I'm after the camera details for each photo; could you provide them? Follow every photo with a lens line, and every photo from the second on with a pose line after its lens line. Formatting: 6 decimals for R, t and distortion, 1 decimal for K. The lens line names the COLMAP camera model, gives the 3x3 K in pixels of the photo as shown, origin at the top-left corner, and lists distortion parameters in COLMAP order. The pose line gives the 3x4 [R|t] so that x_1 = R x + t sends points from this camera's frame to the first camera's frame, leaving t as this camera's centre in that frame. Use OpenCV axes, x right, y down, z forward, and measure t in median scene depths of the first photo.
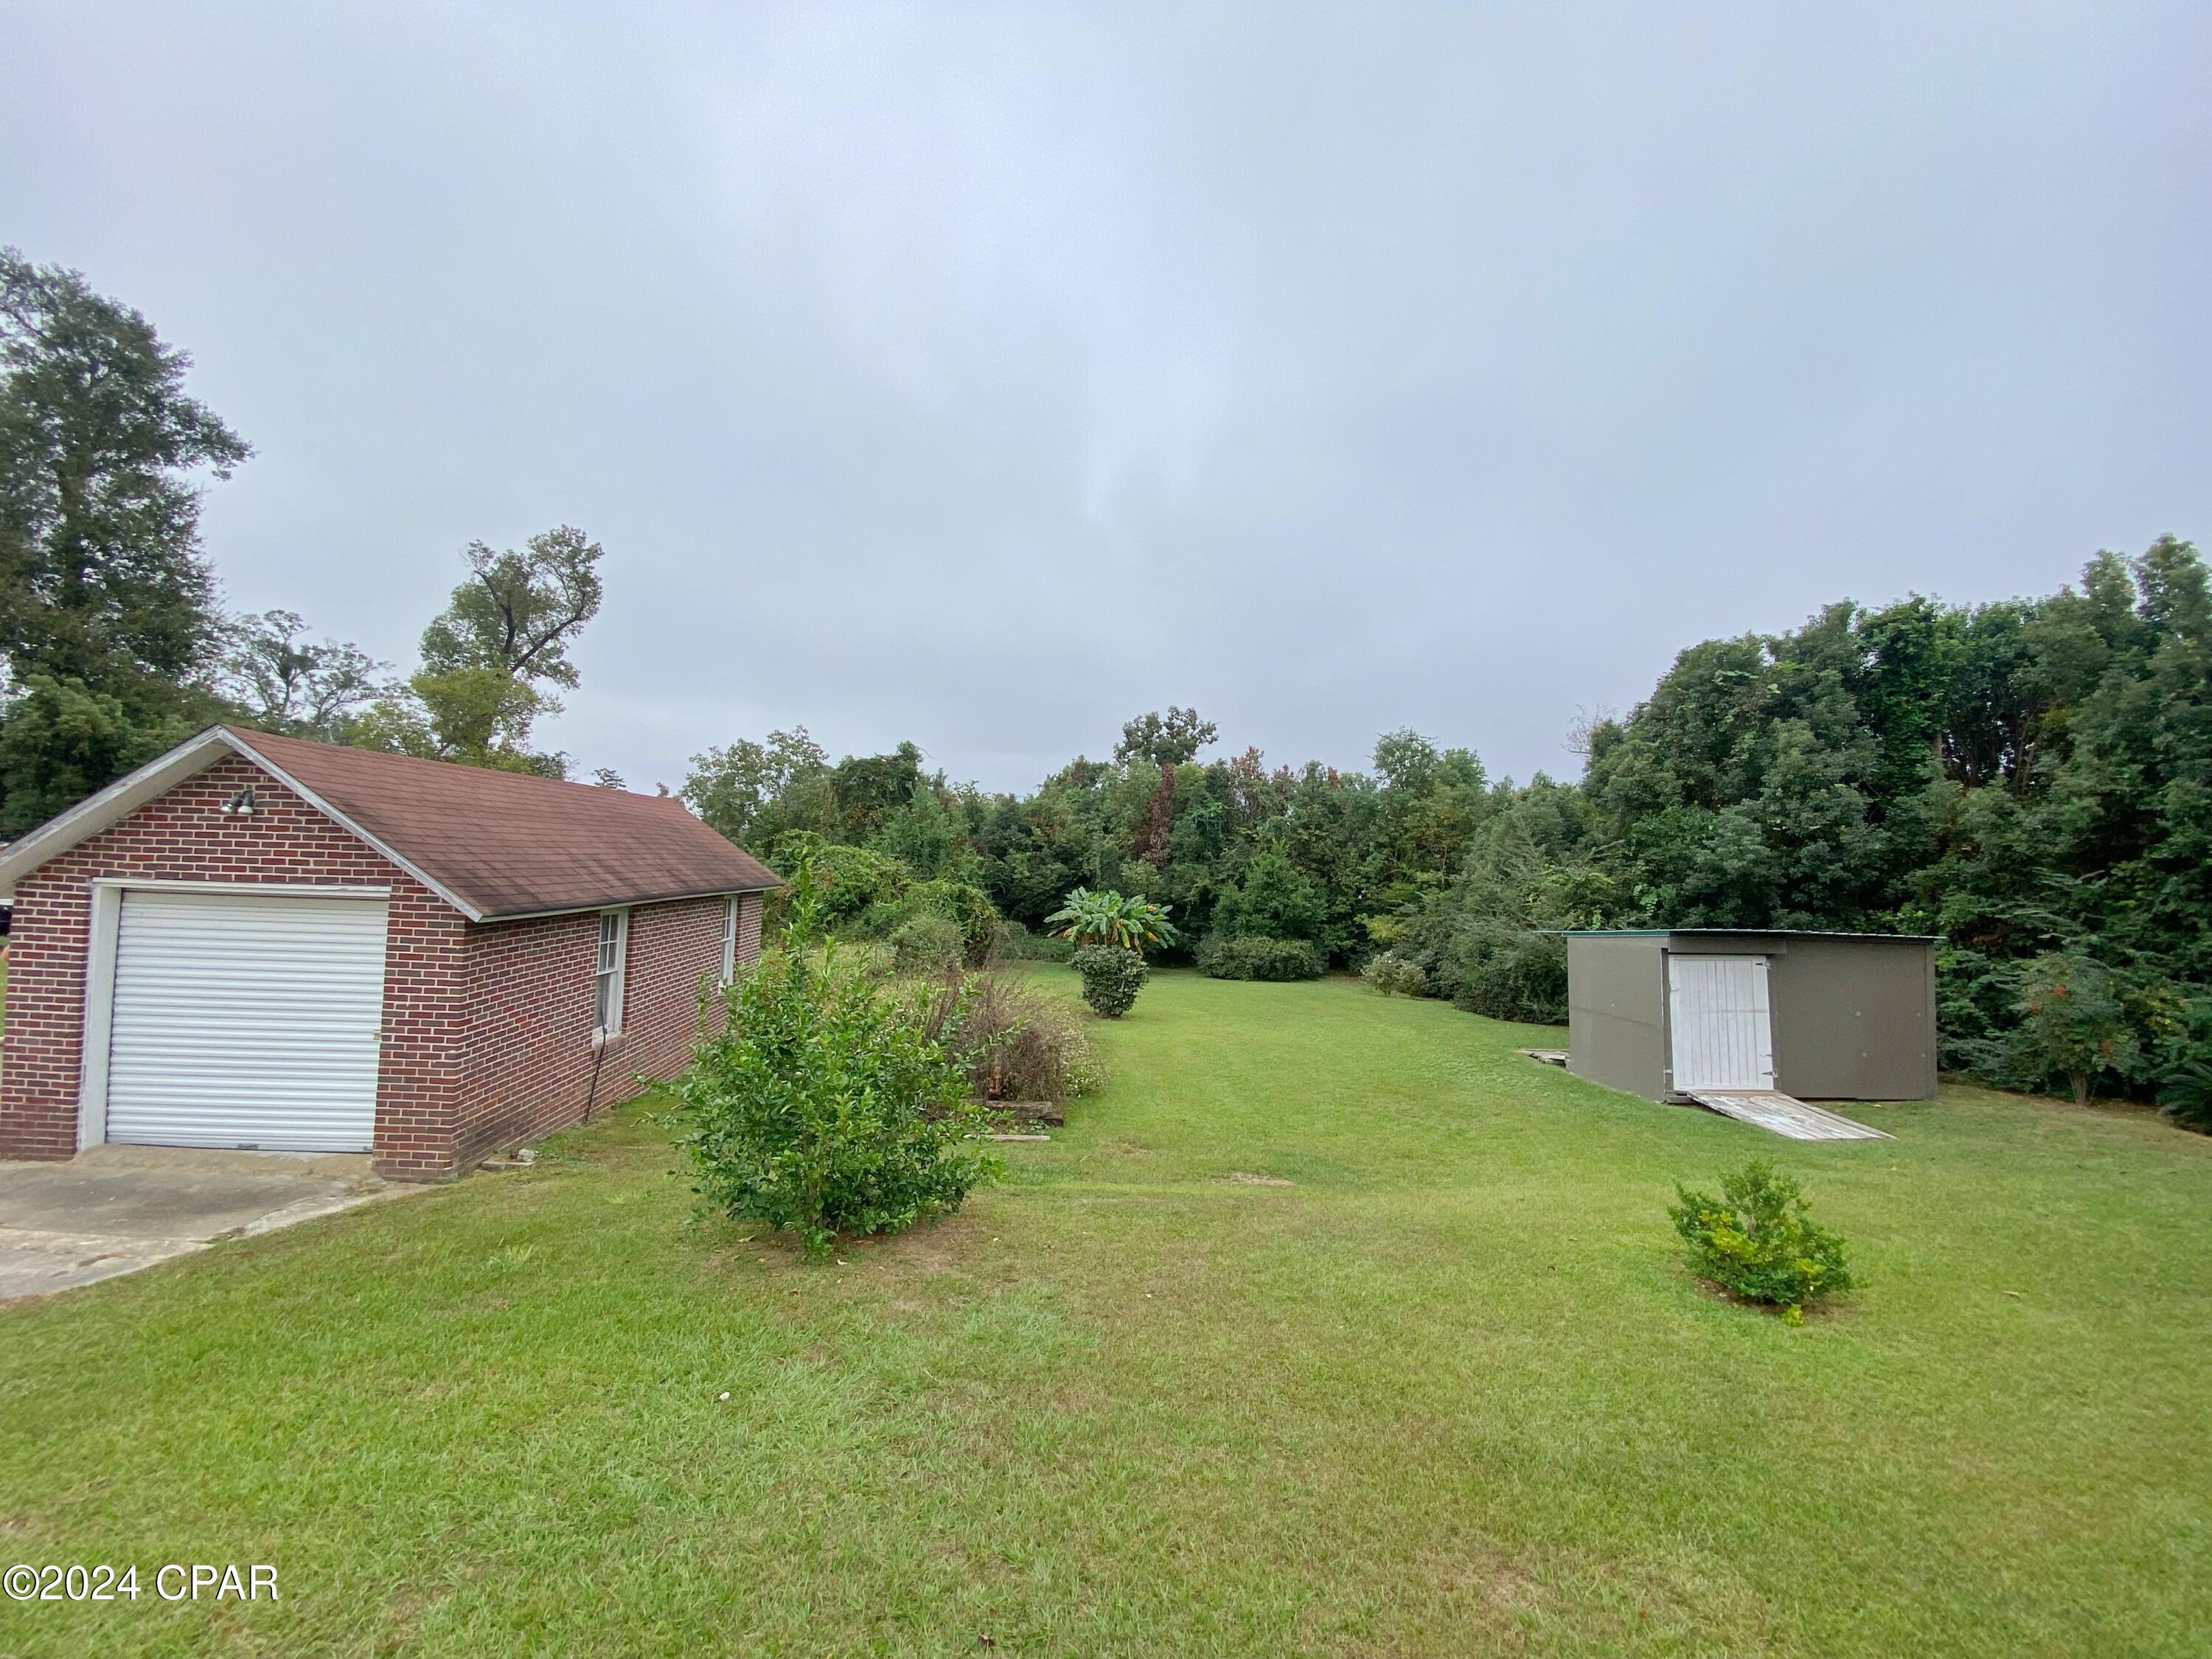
lens RADIAL K [[891.7, 0, 1107.5], [0, 891.7, 820.9], [0, 0, 1]] dist [0.057254, -0.041104]
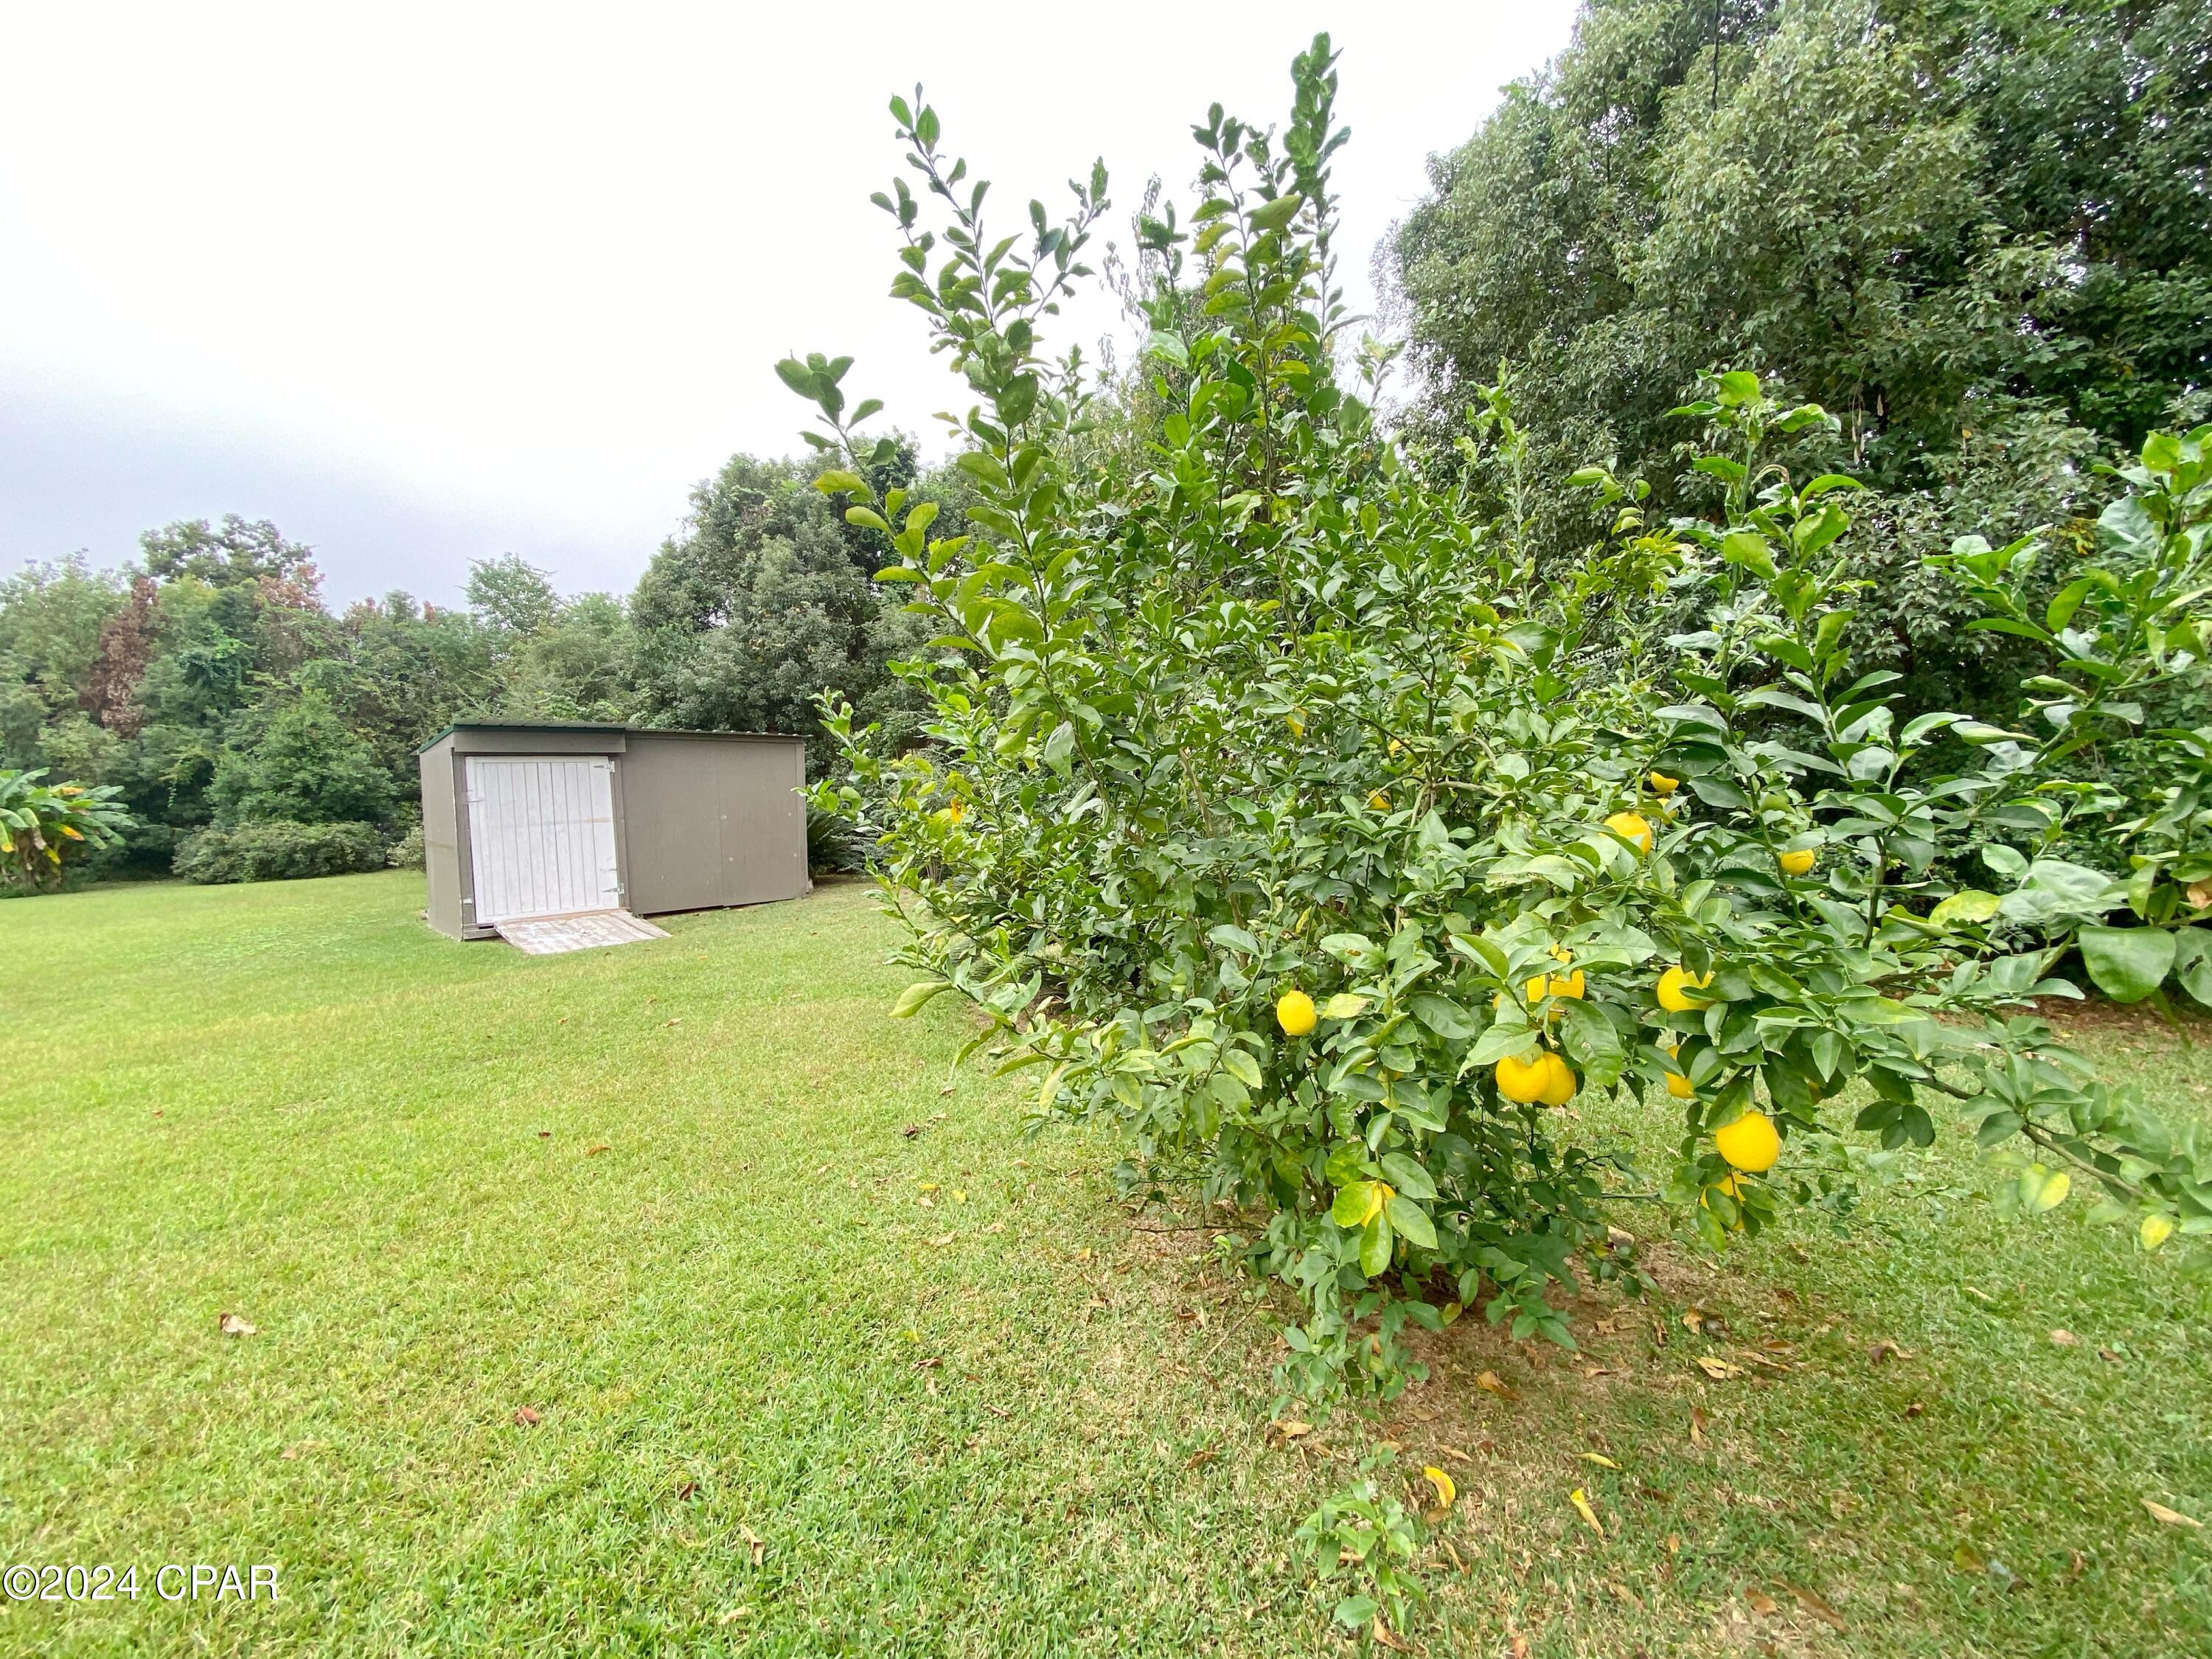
lens RADIAL K [[891.7, 0, 1107.5], [0, 891.7, 820.9], [0, 0, 1]] dist [0.057254, -0.041104]
pose [[0.768997, -0.068430, 0.635579, 0.338163], [-0.003951, 0.993726, 0.111770, 0.068648], [-0.639240, -0.088462, 0.763902, 0.018747]]
